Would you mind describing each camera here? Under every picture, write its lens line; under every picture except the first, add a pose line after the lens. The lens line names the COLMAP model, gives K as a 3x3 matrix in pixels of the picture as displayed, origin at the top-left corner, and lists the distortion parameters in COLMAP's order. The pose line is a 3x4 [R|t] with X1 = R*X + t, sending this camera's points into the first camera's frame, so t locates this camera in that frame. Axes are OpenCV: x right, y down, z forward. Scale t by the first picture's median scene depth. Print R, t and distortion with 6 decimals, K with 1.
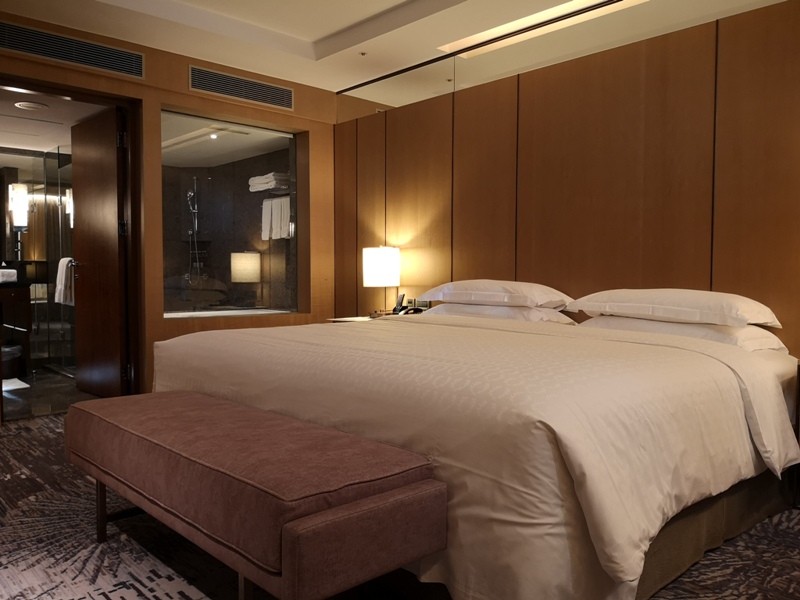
lens RADIAL K [[628.1, 0, 401.1], [0, 628.1, 298.4], [0, 0, 1]] dist [0.023909, -0.046119]
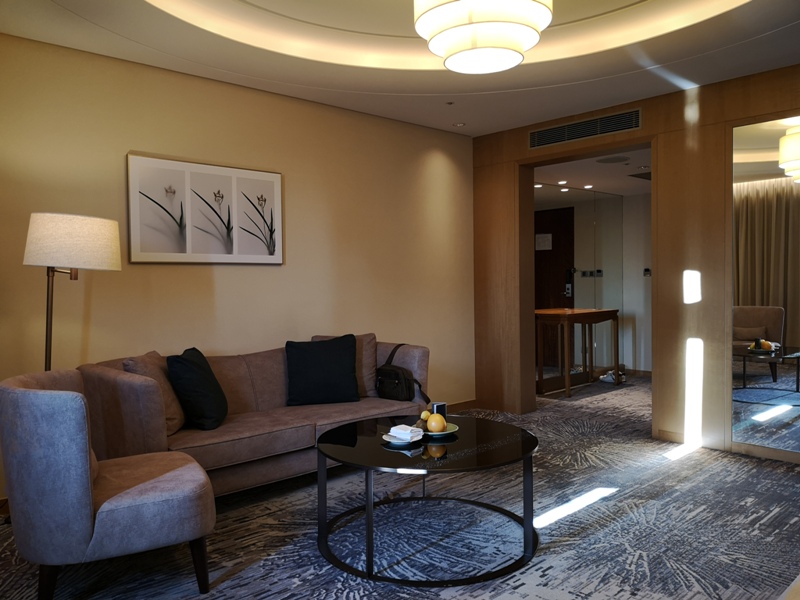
lens RADIAL K [[628.1, 0, 399.5], [0, 628.1, 298.6], [0, 0, 1]] dist [0.023909, -0.046119]
pose [[-0.010656, 0.013405, -0.999853, 0.717427], [-0.014453, 0.999804, 0.013558, -0.103850], [0.999839, 0.014595, -0.010460, 0.562233]]
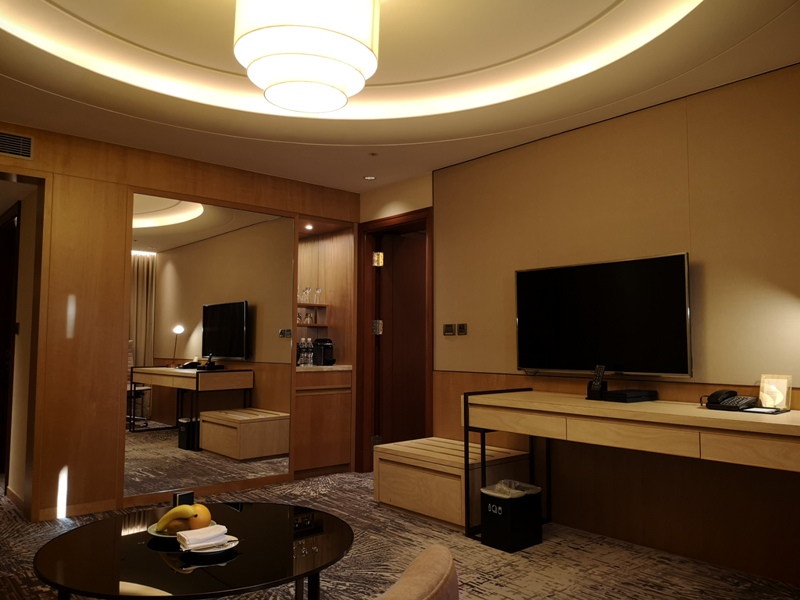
lens RADIAL K [[628.1, 0, 391.2], [0, 628.1, 289.2], [0, 0, 1]] dist [0.023909, -0.046119]
pose [[0.997815, -0.011121, -0.065123, -0.142067], [0.003392, 0.993054, -0.117613, -0.067386], [0.065979, 0.117135, 0.990922, -0.283493]]
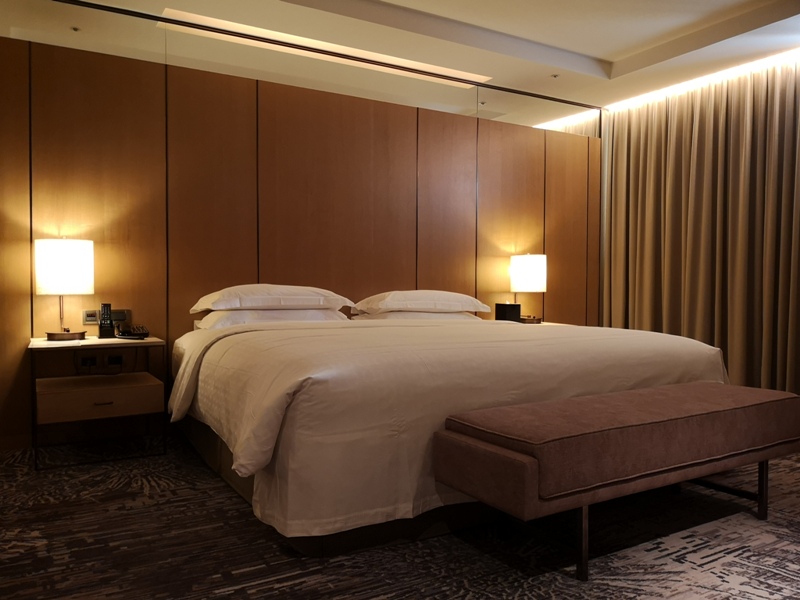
lens RADIAL K [[628.1, 0, 393.4], [0, 628.1, 294.7], [0, 0, 1]] dist [0.023909, -0.046119]
pose [[0.240509, -0.016300, 0.970510, -1.249395], [0.032324, 0.999439, 0.008775, -0.024657], [-0.970108, 0.029261, 0.240901, 0.930875]]
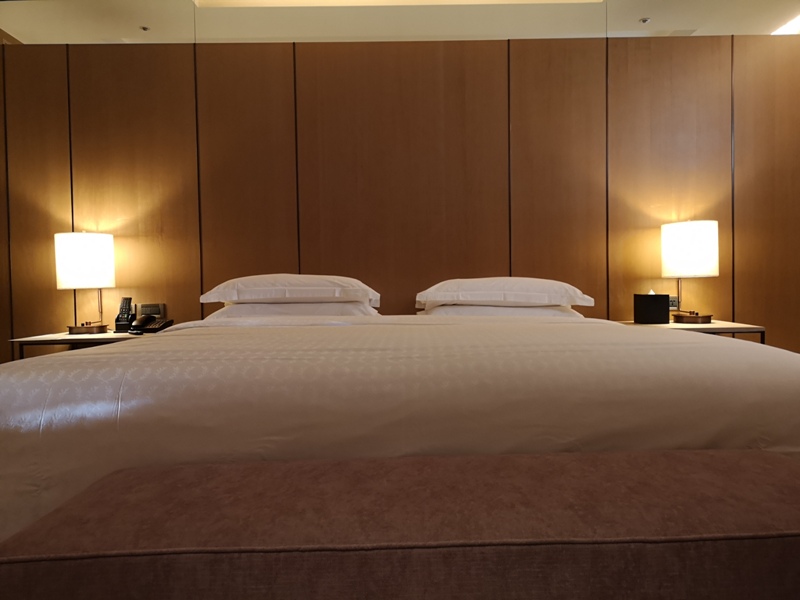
lens RADIAL K [[628.1, 0, 398.0], [0, 628.1, 285.1], [0, 0, 1]] dist [0.023909, -0.046119]
pose [[0.685666, -0.017239, 0.727712, -0.611738], [0.045721, 0.998765, -0.019419, 0.015200], [-0.726479, 0.046587, 0.685608, 0.504604]]
